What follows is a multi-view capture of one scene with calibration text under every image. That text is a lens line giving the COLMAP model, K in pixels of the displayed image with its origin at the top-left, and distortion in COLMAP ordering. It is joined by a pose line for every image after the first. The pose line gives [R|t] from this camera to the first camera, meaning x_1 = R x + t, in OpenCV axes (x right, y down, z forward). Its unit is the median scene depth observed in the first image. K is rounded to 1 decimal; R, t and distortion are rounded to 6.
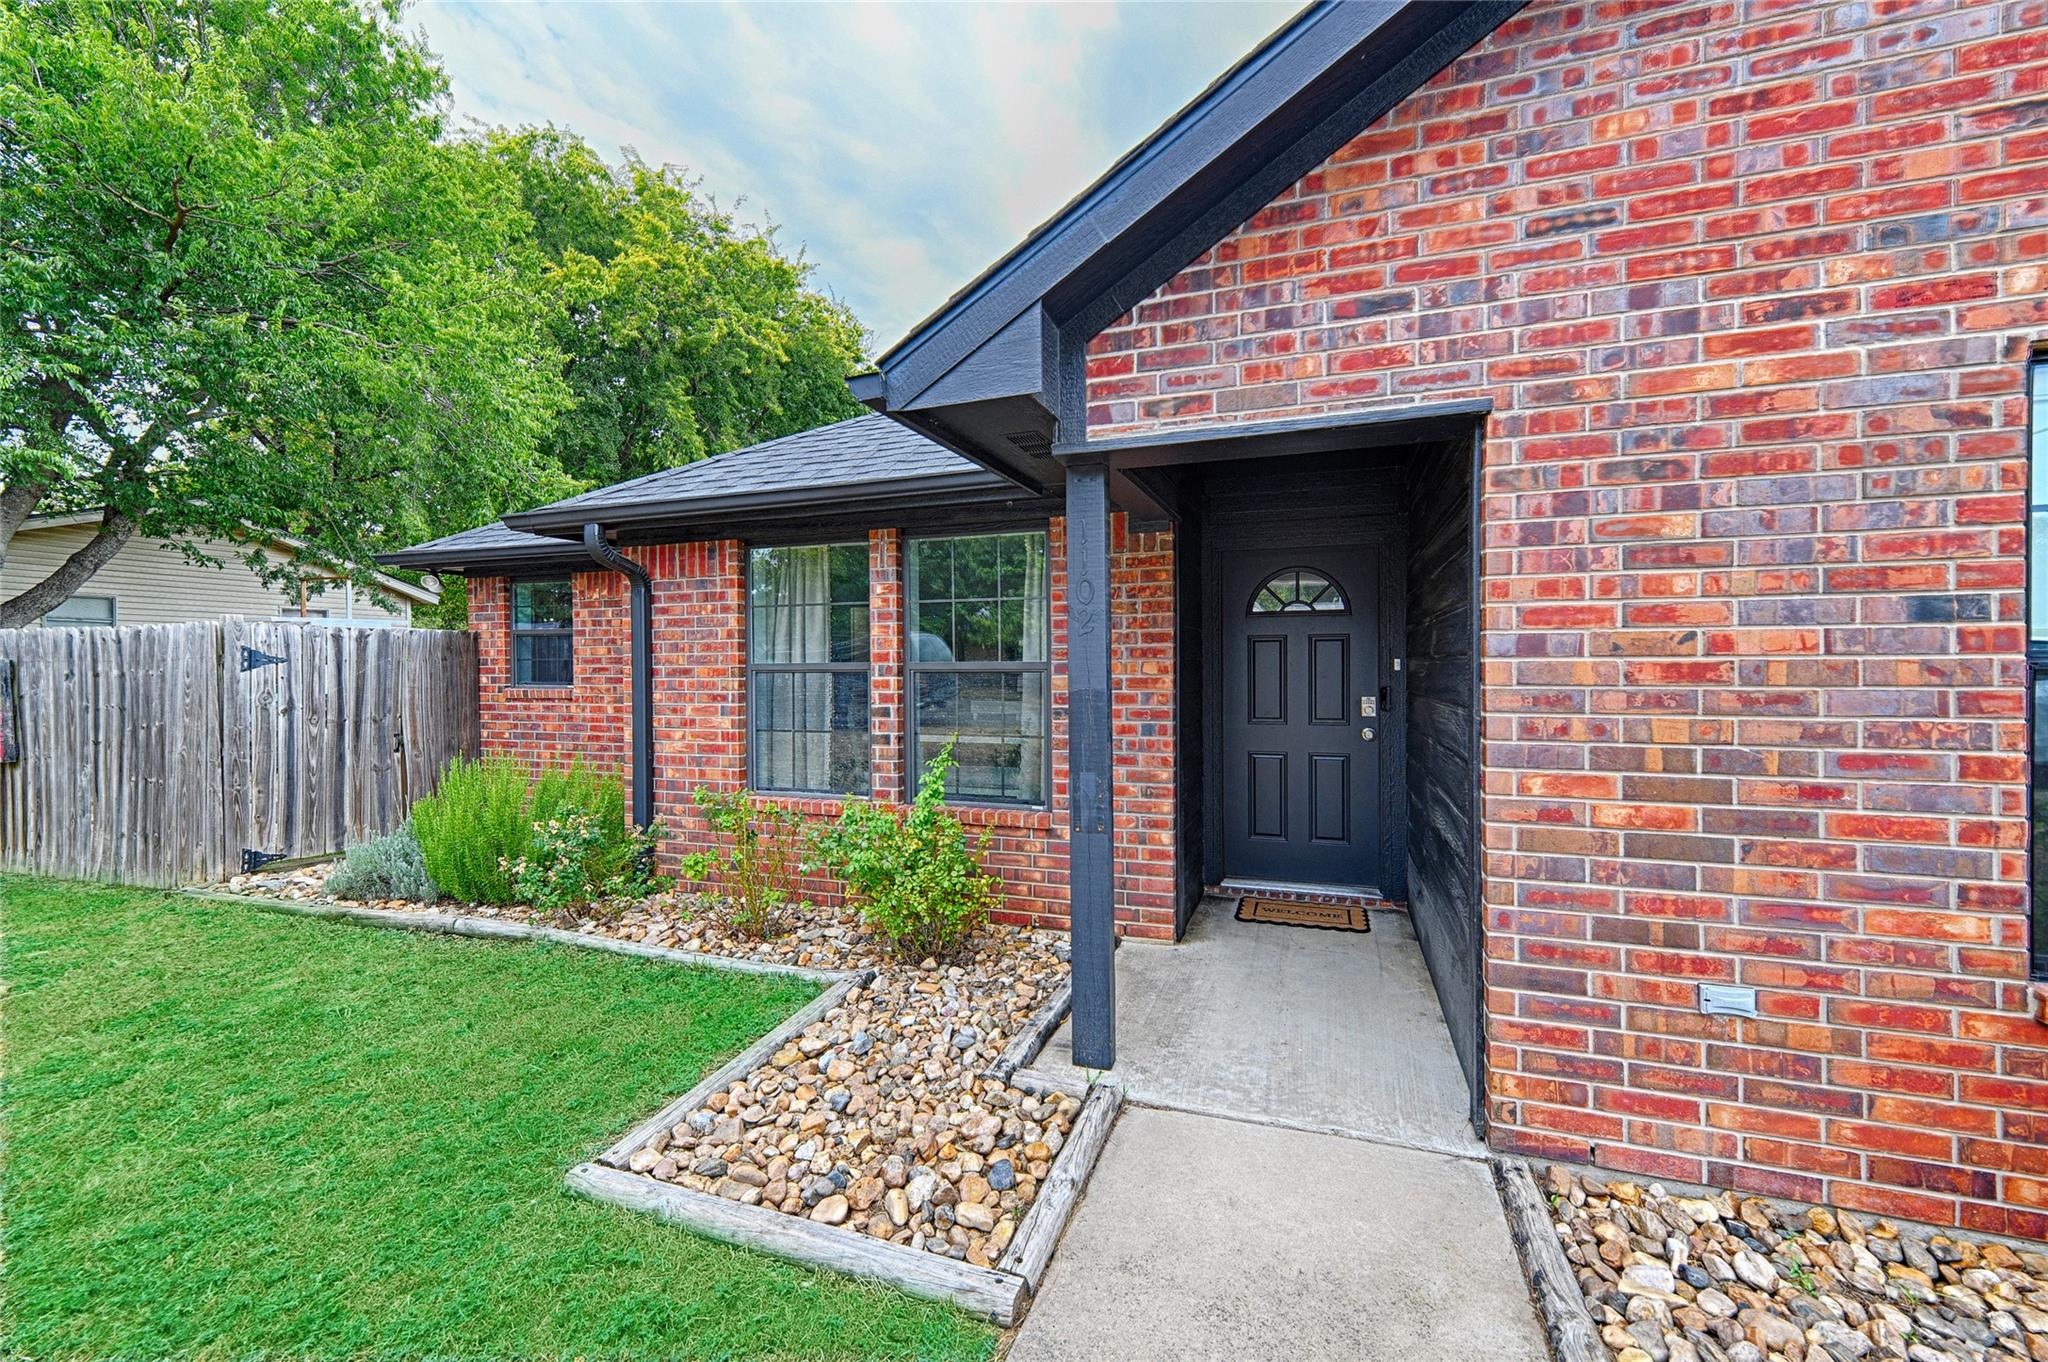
lens RADIAL K [[829.3, 0, 1022.4], [0, 829.3, 668.0], [0, 0, 1]] dist [0.003293, 0.000211]
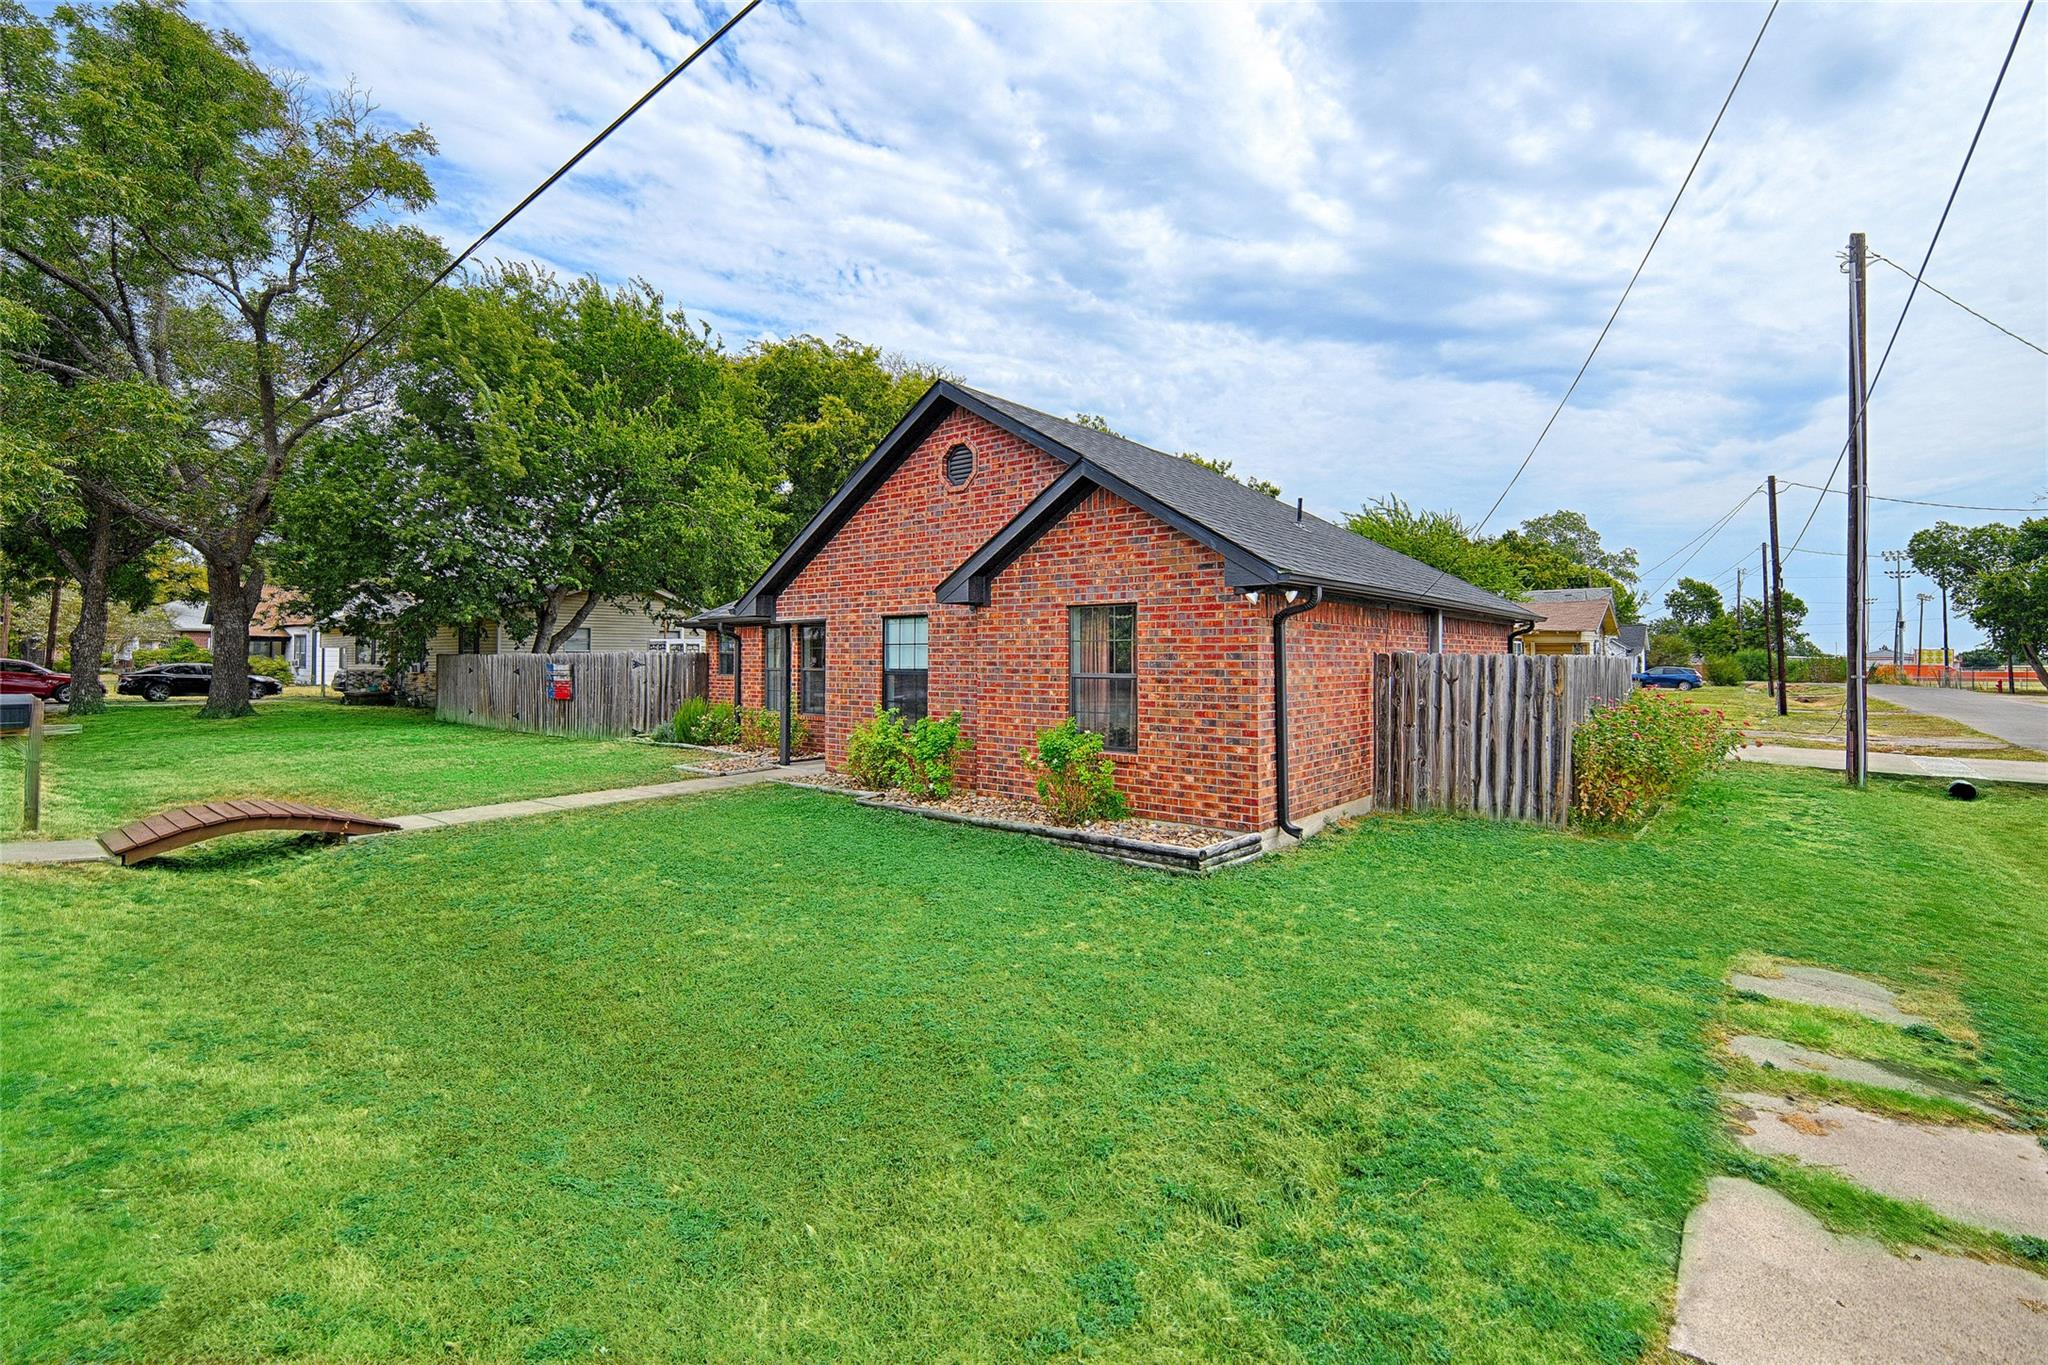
lens RADIAL K [[829.3, 0, 1022.4], [0, 829.3, 669.5], [0, 0, 1]] dist [0.003293, 0.000211]
pose [[0.943998, 0.016767, -0.329526, 1.303374], [-0.017328, 0.999849, 0.001236, -0.017077], [0.329497, 0.004543, 0.944146, -1.295588]]
